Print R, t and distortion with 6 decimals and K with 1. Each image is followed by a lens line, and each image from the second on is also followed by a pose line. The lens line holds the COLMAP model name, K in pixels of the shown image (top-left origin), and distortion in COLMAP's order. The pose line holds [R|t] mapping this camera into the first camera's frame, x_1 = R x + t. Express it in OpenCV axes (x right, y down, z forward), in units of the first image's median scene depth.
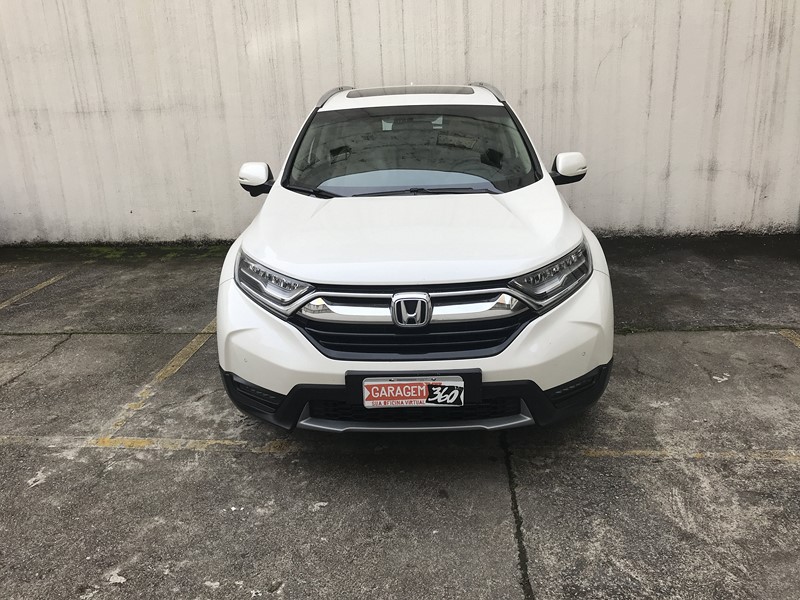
lens RADIAL K [[657.9, 0, 389.9], [0, 657.9, 299.7], [0, 0, 1]] dist [0.010245, 0.003512]
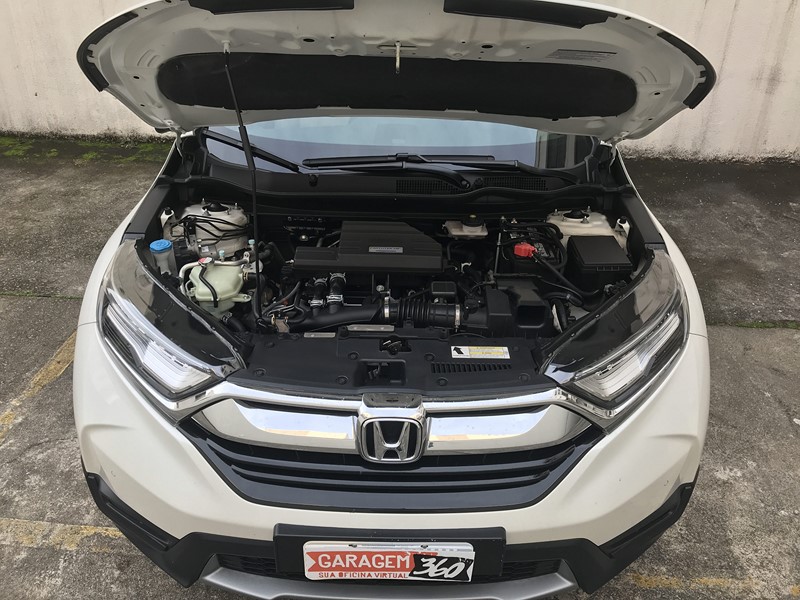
lens RADIAL K [[657.9, 0, 389.9], [0, 657.9, 299.7], [0, 0, 1]] dist [0.010245, 0.003512]
pose [[0.998434, 0.033315, 0.044936, 0.001467], [-0.042005, 0.977024, 0.208950, -0.181824], [-0.036943, -0.210511, 0.976893, 0.391907]]
